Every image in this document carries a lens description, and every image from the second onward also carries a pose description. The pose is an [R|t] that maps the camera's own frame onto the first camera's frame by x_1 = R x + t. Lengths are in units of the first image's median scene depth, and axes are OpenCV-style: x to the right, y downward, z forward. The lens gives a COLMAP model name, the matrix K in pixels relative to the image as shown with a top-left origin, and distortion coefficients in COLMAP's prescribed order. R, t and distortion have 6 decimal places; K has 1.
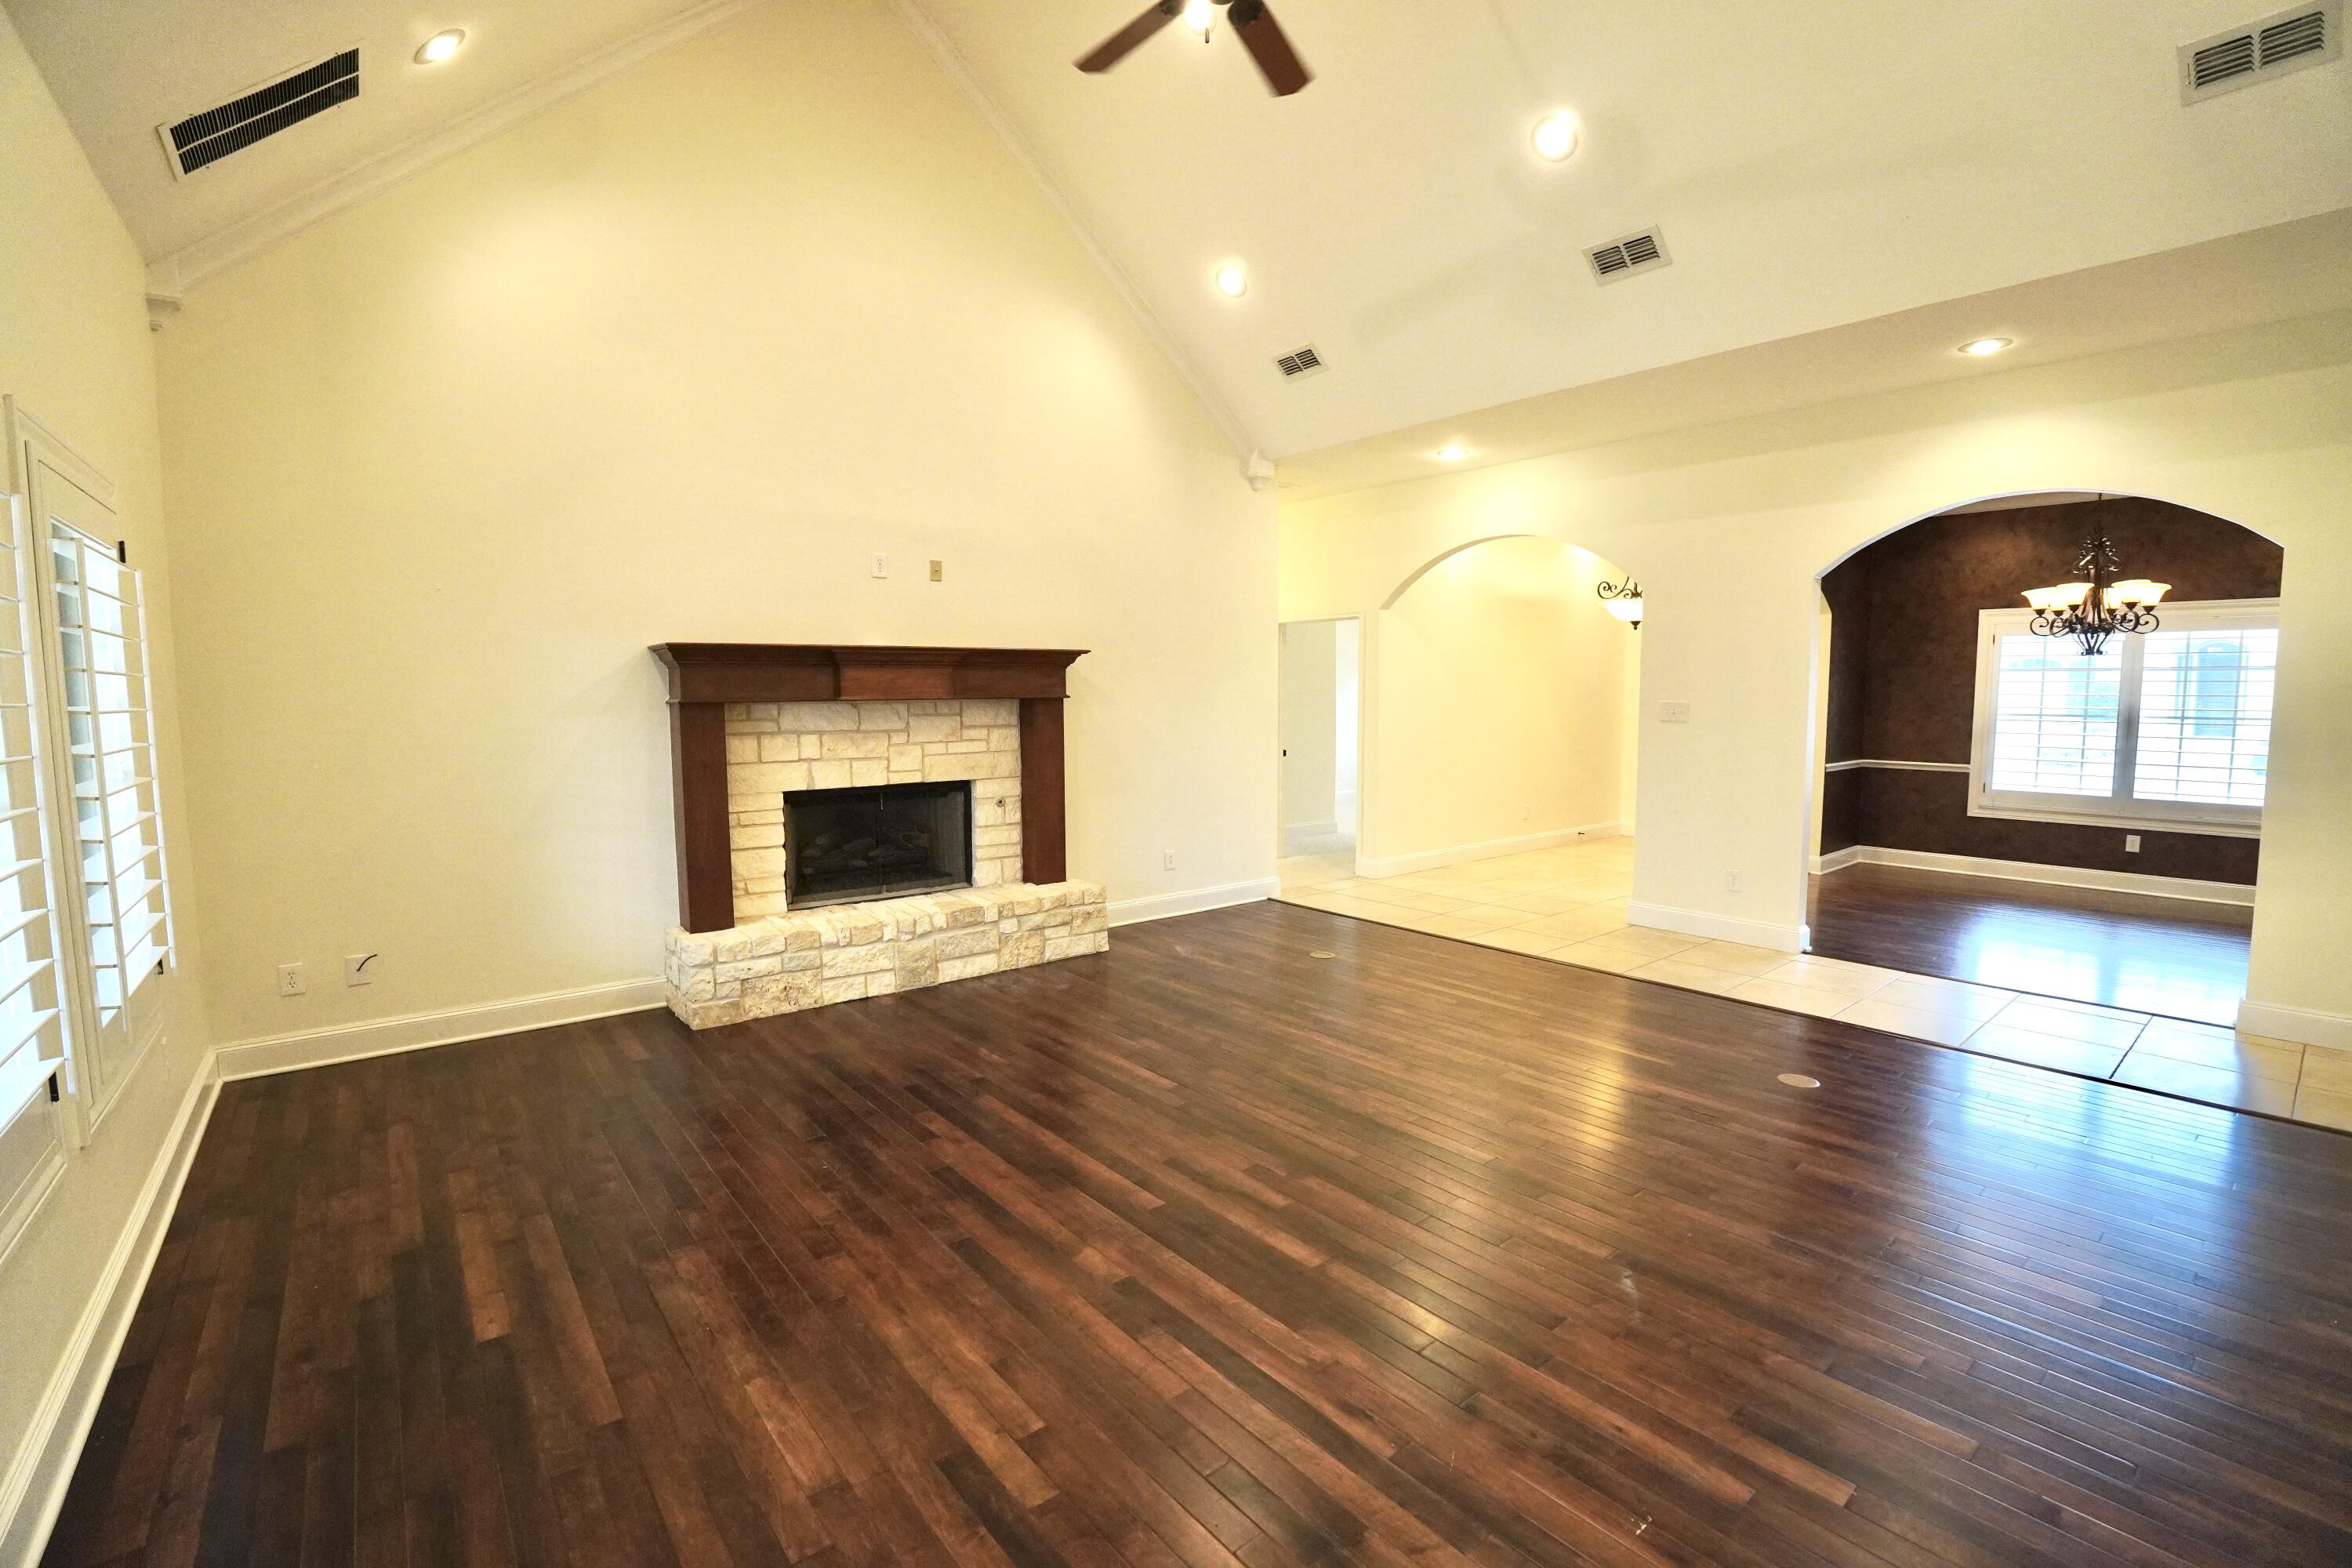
lens RADIAL K [[1035.0, 0, 1138.7], [0, 1035.0, 799.9], [0, 0, 1]] dist [-0.040175, 0.002354]
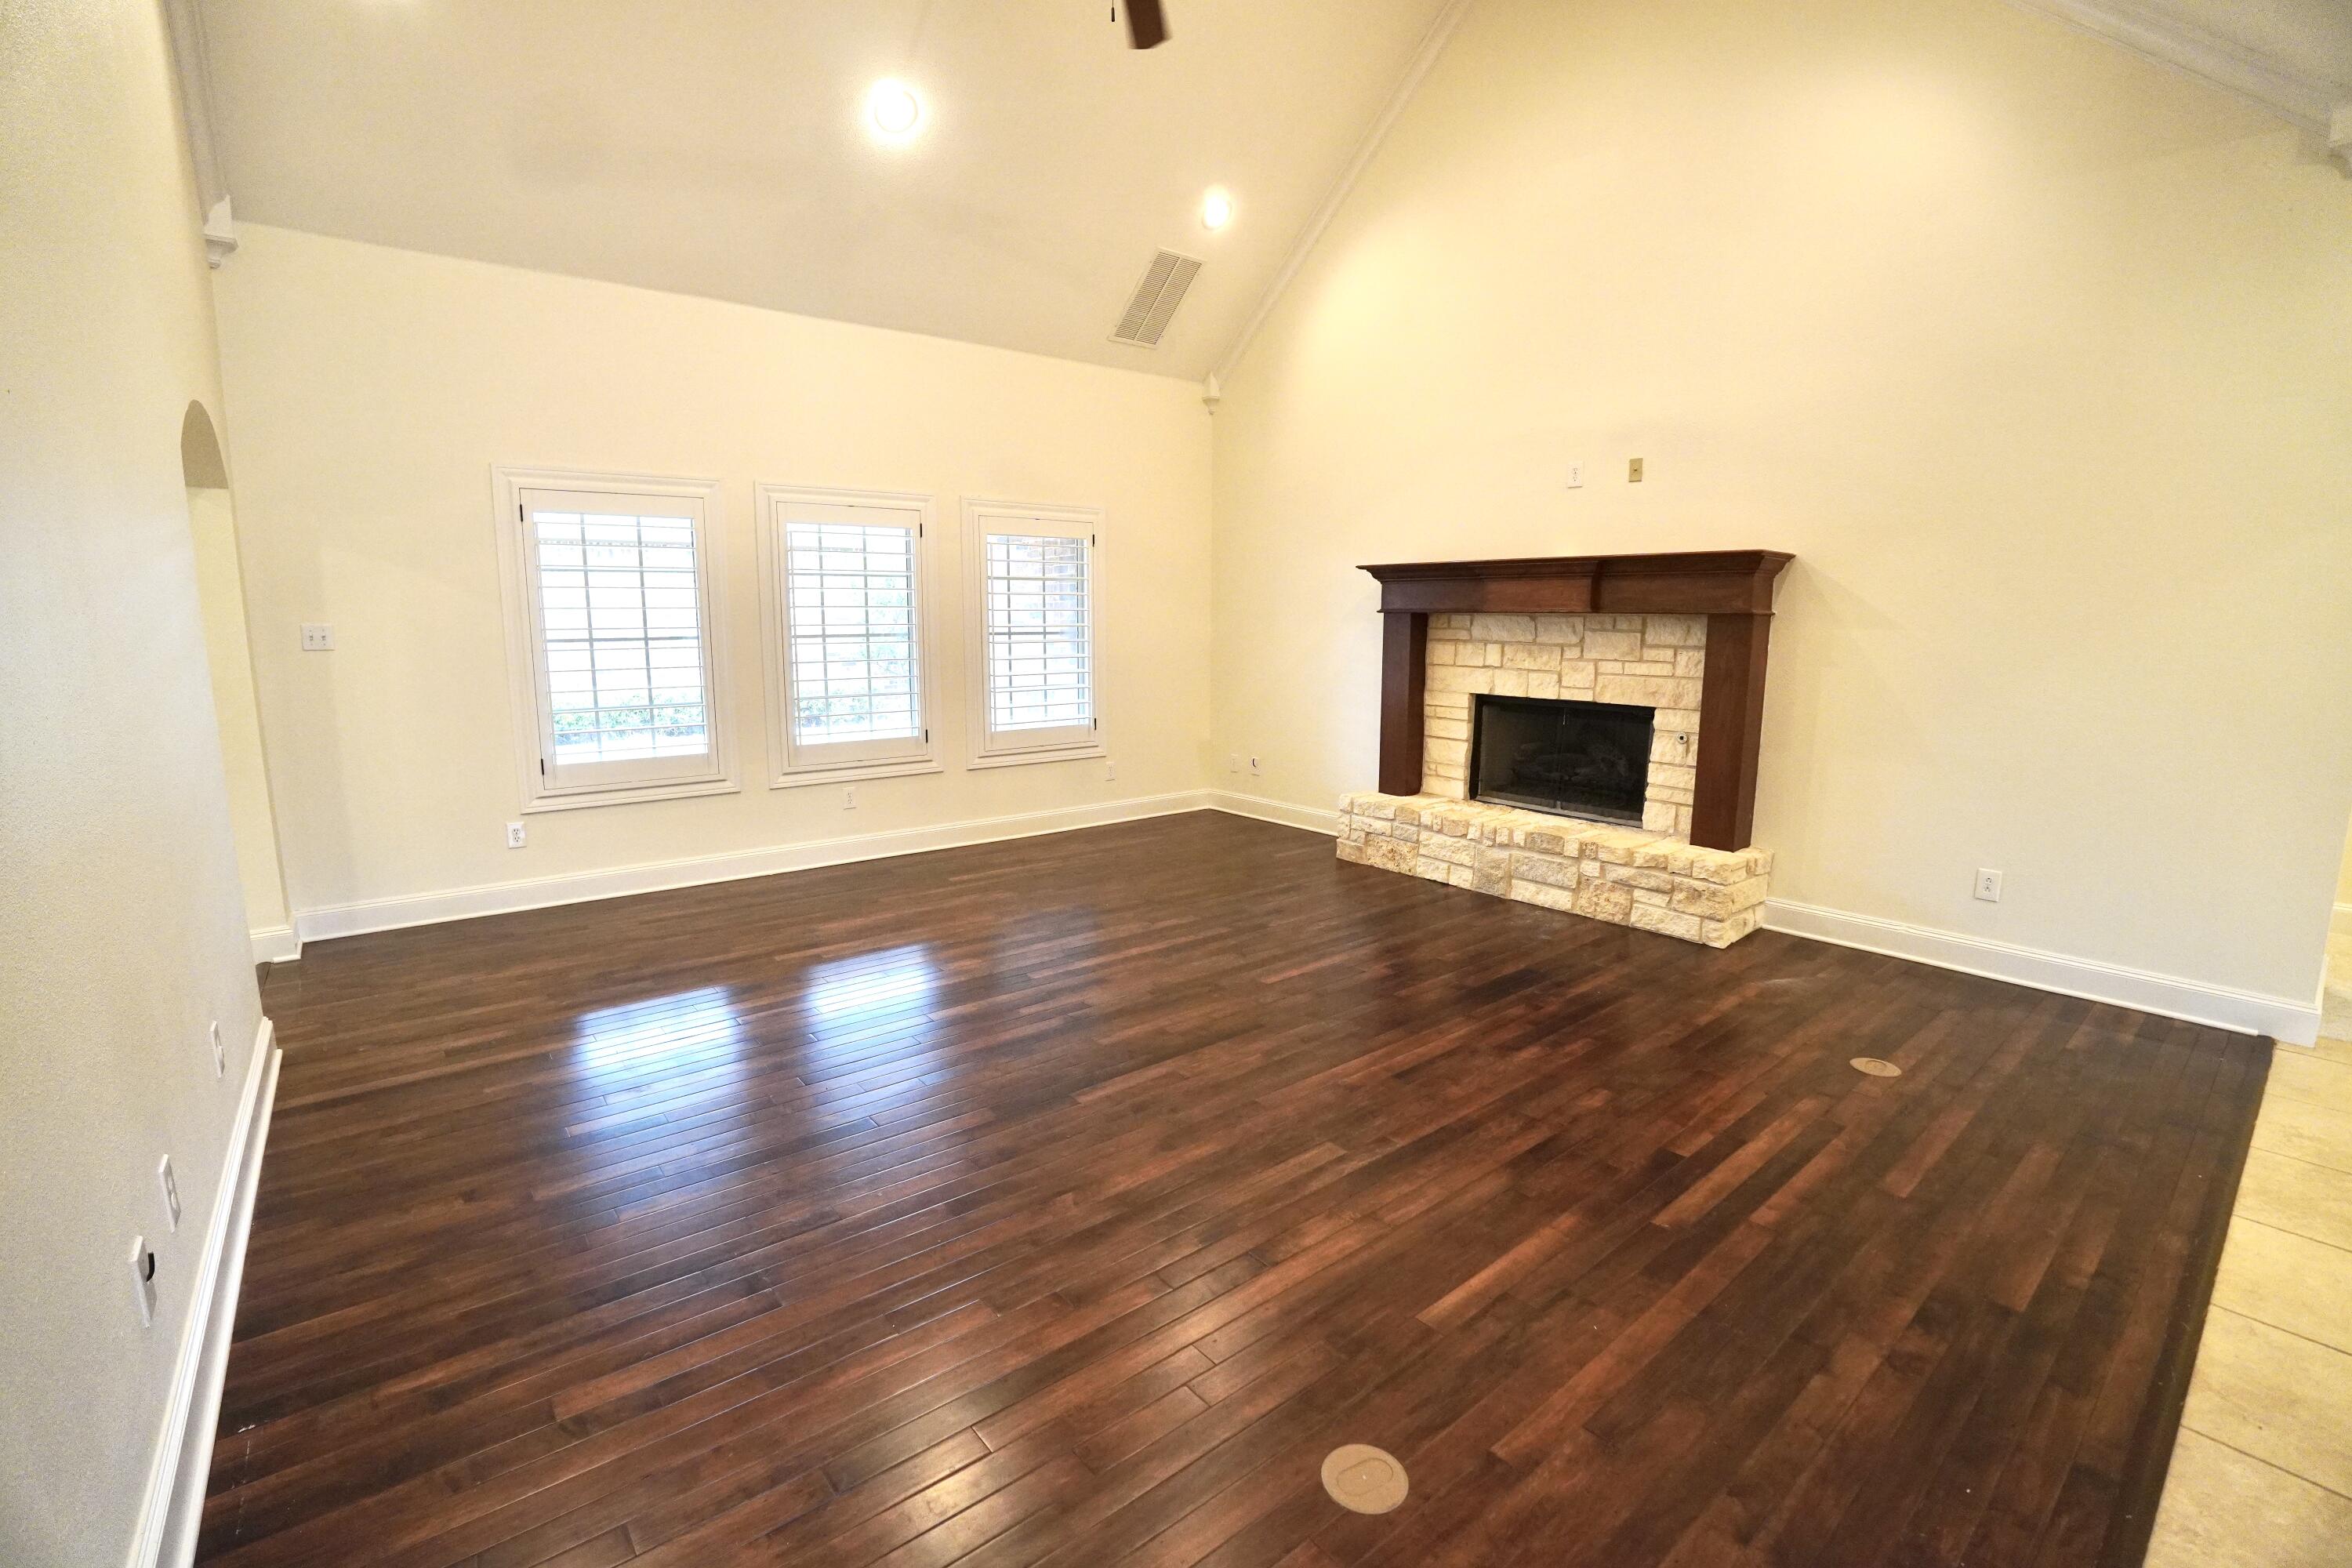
lens RADIAL K [[1035.0, 0, 1166.8], [0, 1035.0, 780.2], [0, 0, 1]] dist [-0.040175, 0.002354]
pose [[0.022738, 0.168163, -0.985497, 0.758968], [-0.103003, 0.980900, 0.165002, -0.064862], [0.994421, 0.097757, 0.039625, 0.614313]]
